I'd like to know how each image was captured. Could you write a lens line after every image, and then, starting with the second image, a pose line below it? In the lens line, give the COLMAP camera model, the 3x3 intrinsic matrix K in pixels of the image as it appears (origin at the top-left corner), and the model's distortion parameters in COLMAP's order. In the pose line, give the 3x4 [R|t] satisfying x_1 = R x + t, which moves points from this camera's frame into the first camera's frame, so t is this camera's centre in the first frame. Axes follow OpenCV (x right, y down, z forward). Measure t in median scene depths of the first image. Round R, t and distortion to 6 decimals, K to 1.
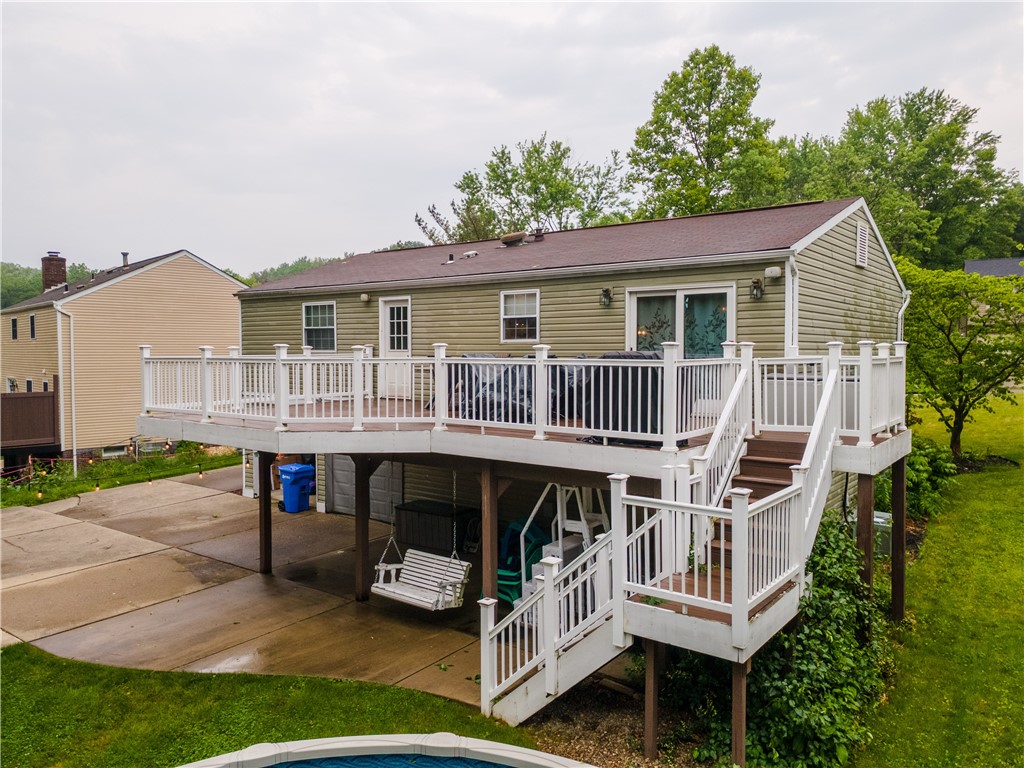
lens RADIAL K [[759.2, 0, 512.0], [0, 759.2, 384.0], [0, 0, 1]] dist [-0.004182, -0.001852]
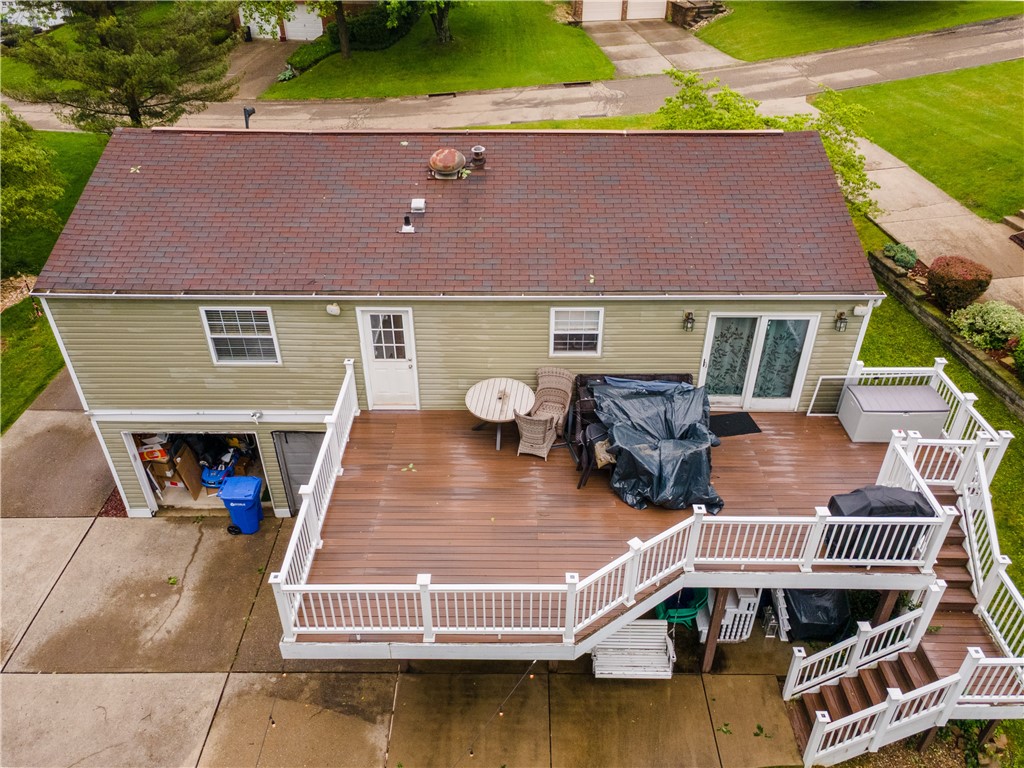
lens RADIAL K [[759.2, 0, 512.0], [0, 759.2, 384.0], [0, 0, 1]] dist [-0.004182, -0.001852]
pose [[0.797910, -0.342267, 0.496178, -0.471145], [0.025524, 0.841601, 0.539497, -0.474435], [-0.602236, -0.417805, 0.680258, 0.342723]]
